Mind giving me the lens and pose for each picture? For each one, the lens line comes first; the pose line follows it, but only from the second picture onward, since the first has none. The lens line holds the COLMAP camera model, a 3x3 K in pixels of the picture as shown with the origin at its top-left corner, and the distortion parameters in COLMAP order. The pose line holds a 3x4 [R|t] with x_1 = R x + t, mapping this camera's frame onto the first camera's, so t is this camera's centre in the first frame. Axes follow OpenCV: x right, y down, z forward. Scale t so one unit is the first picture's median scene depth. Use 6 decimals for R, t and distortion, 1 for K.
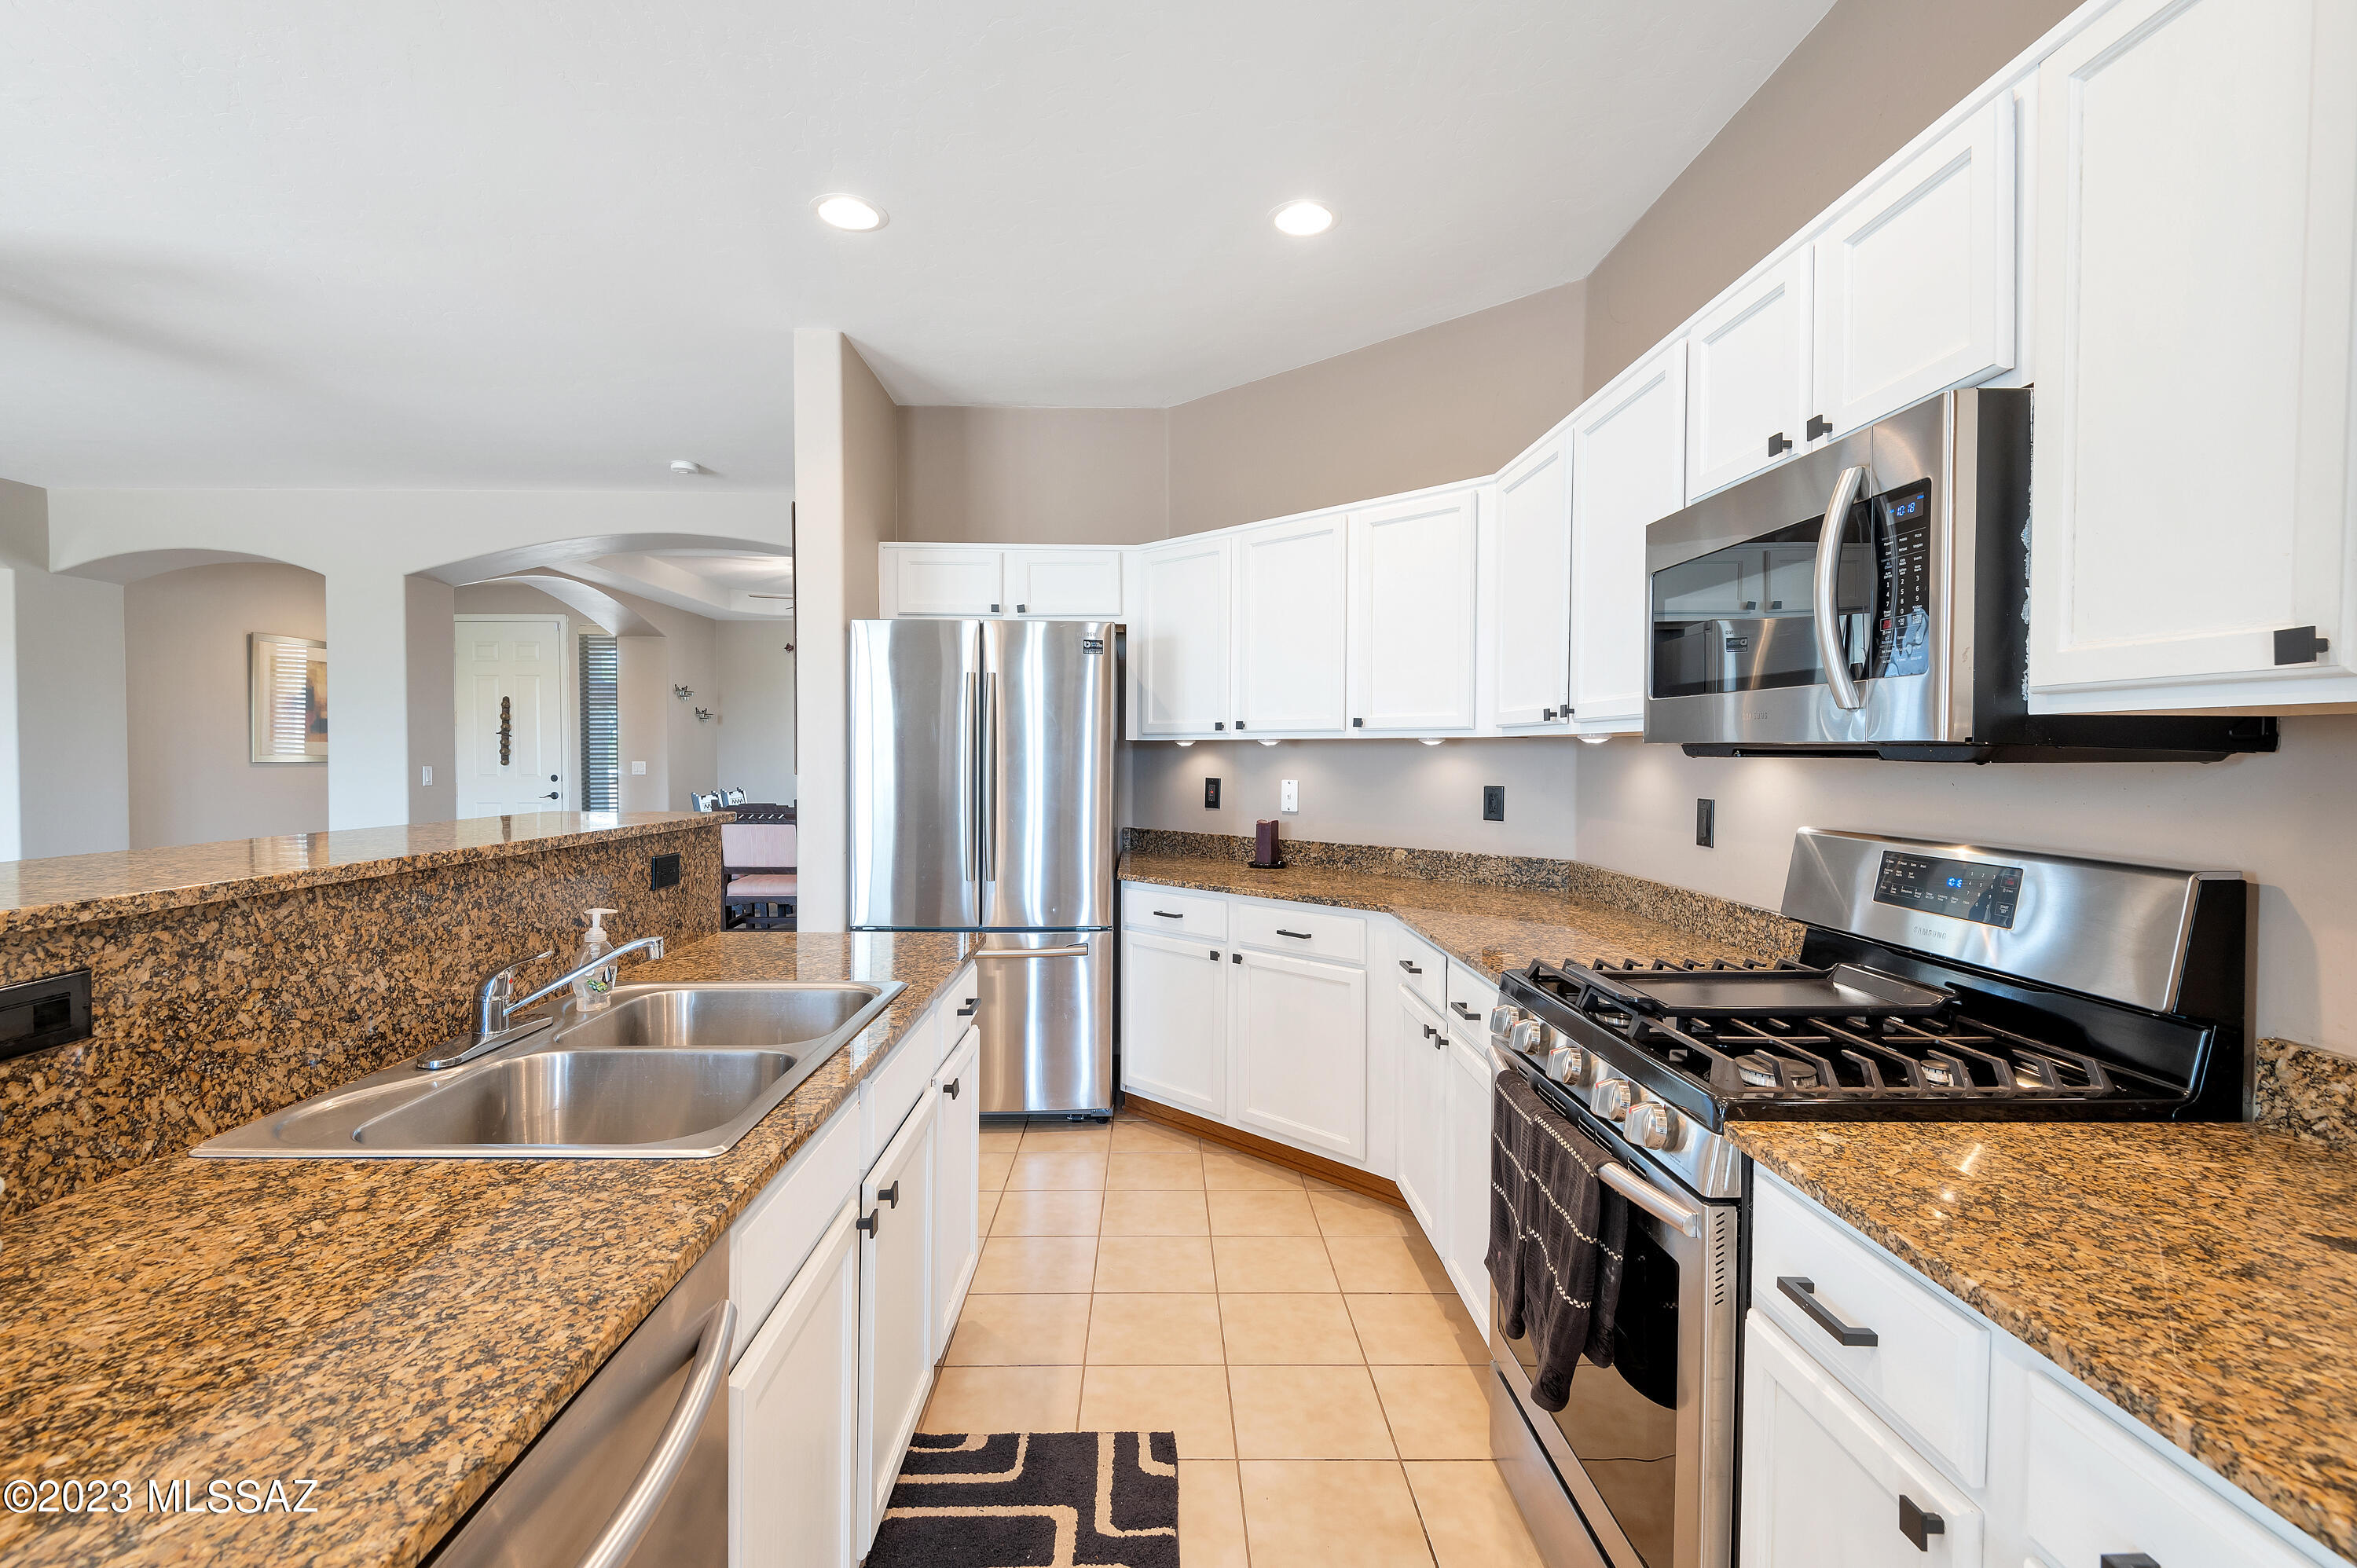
lens RADIAL K [[1080.9, 0, 1186.5], [0, 1080.9, 777.4], [0, 0, 1]] dist [0.035473, -0.026815]
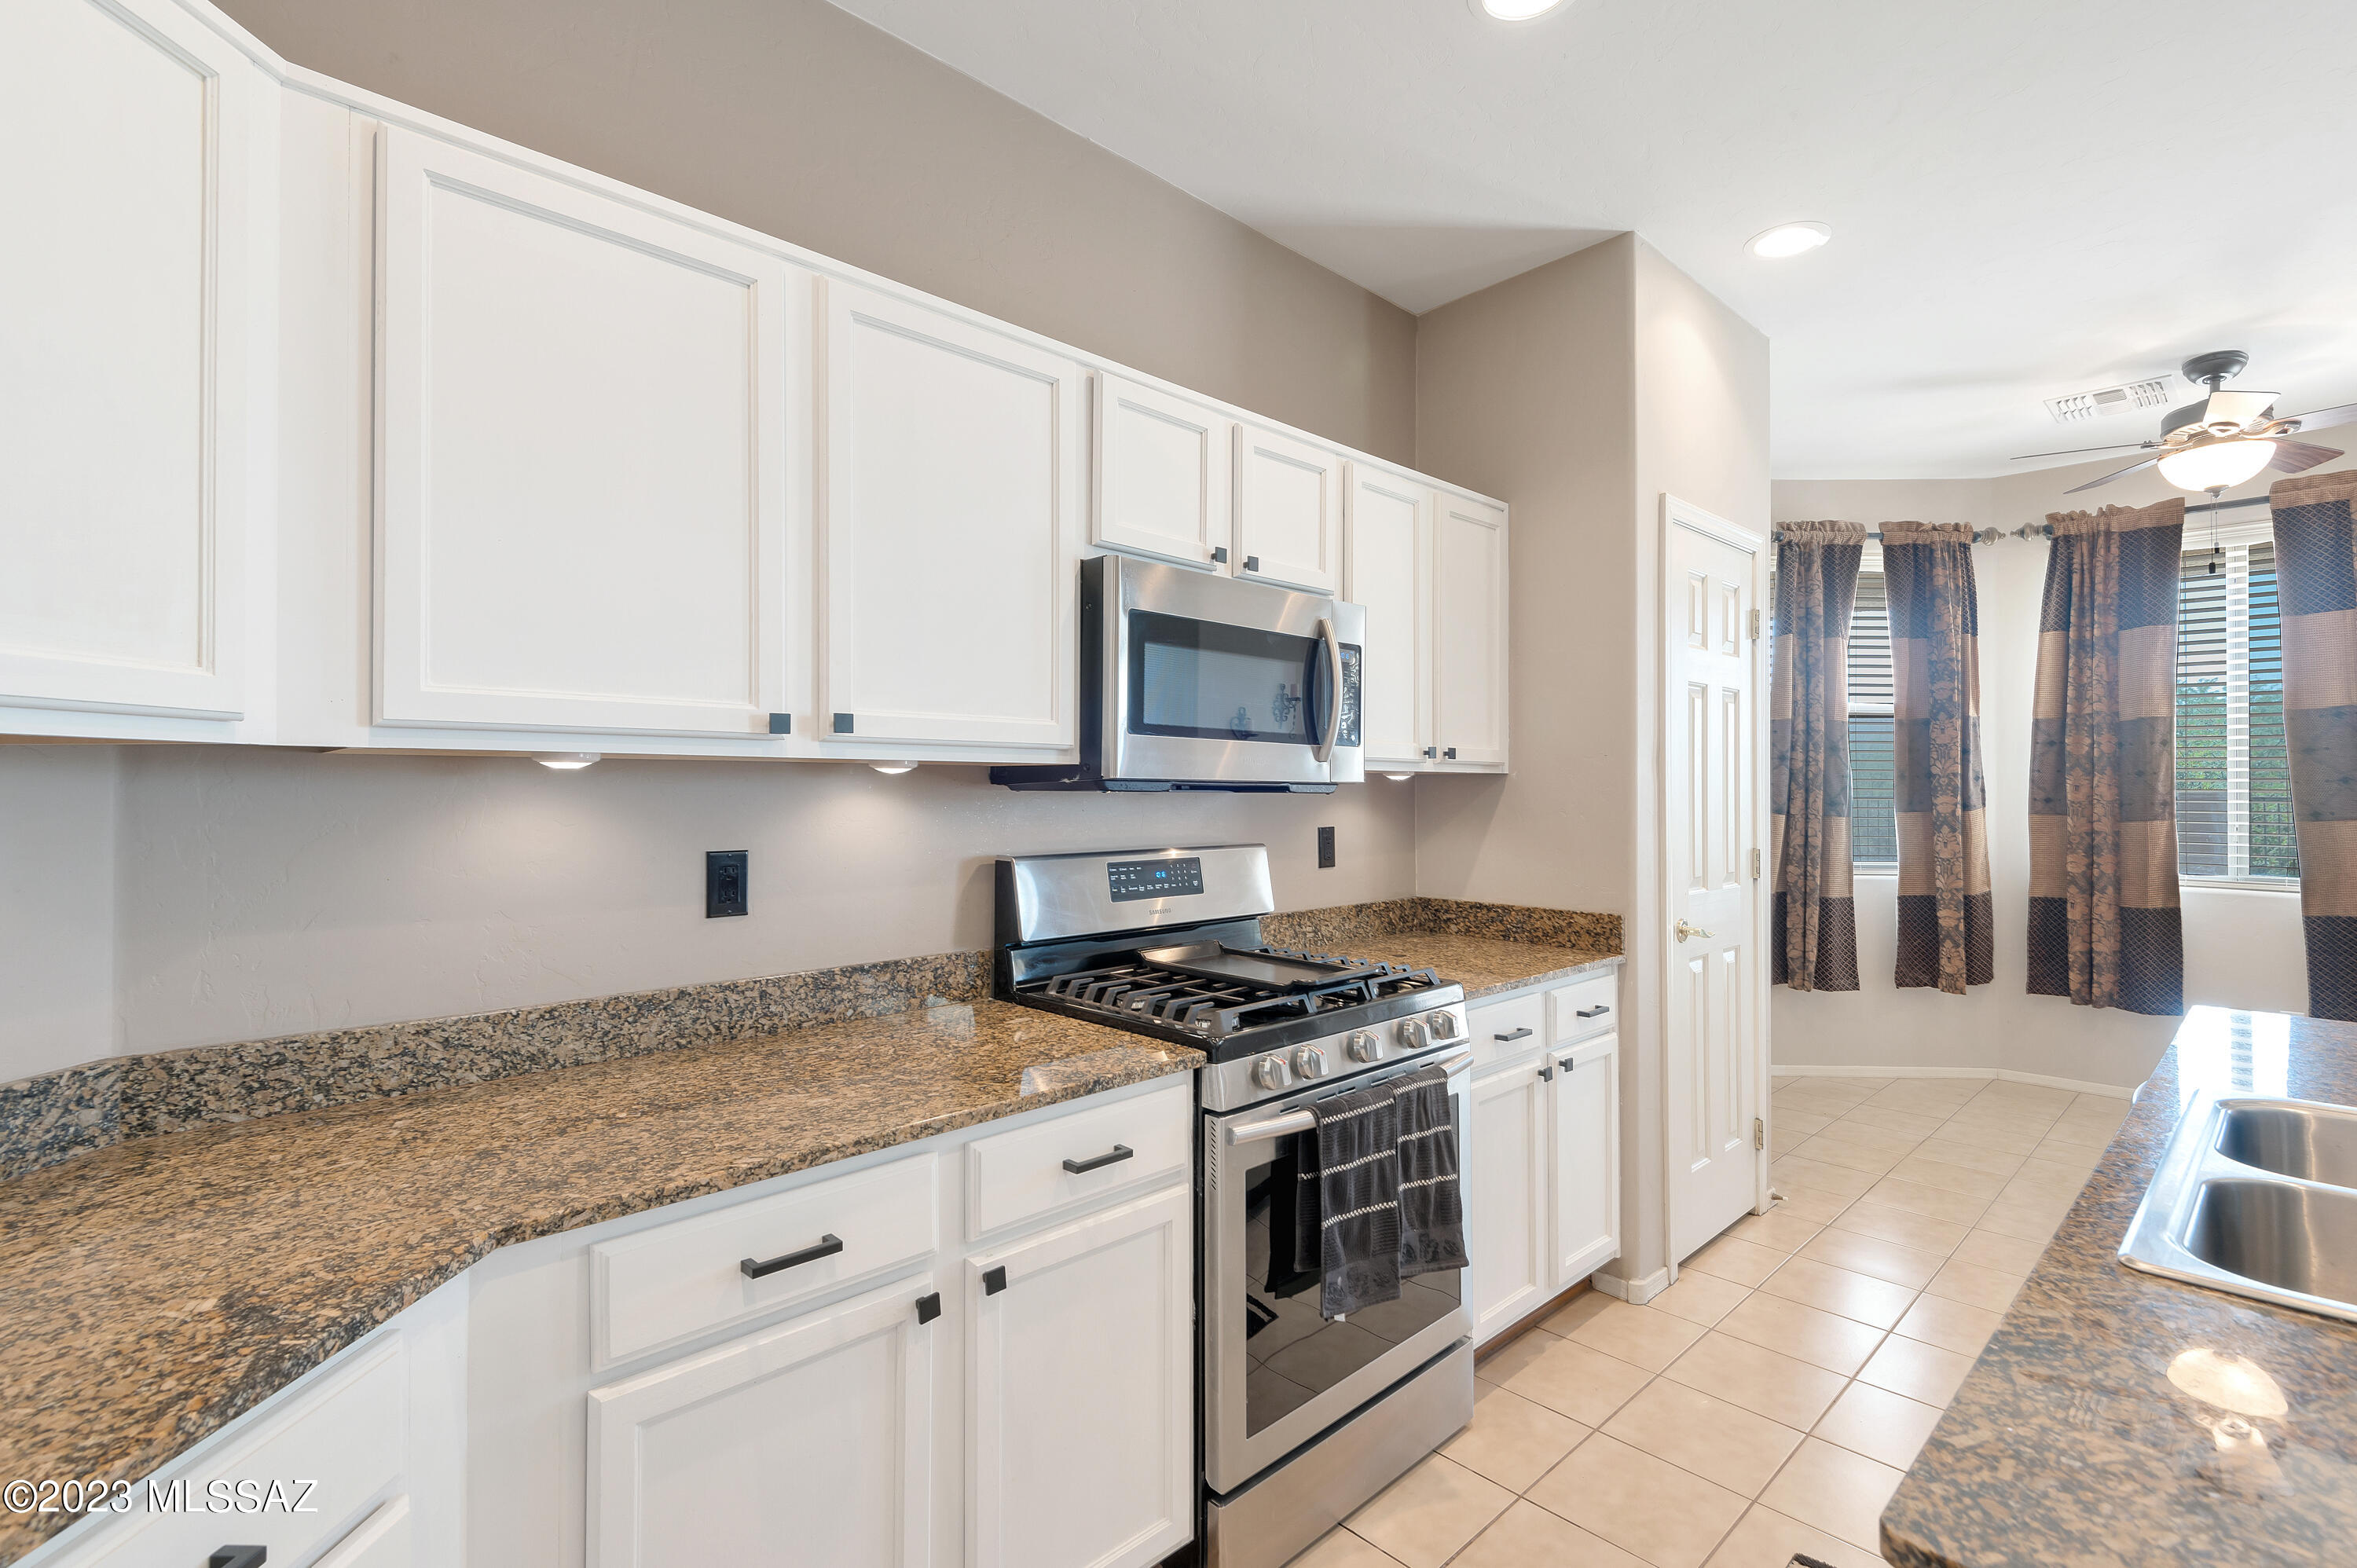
lens RADIAL K [[1080.9, 0, 1186.5], [0, 1080.9, 777.4], [0, 0, 1]] dist [0.035473, -0.026815]
pose [[-0.684275, 0.007575, 0.729185, -0.286630], [0.013936, 0.999899, 0.002691, -0.028752], [-0.729091, 0.012003, -0.684312, 1.424160]]
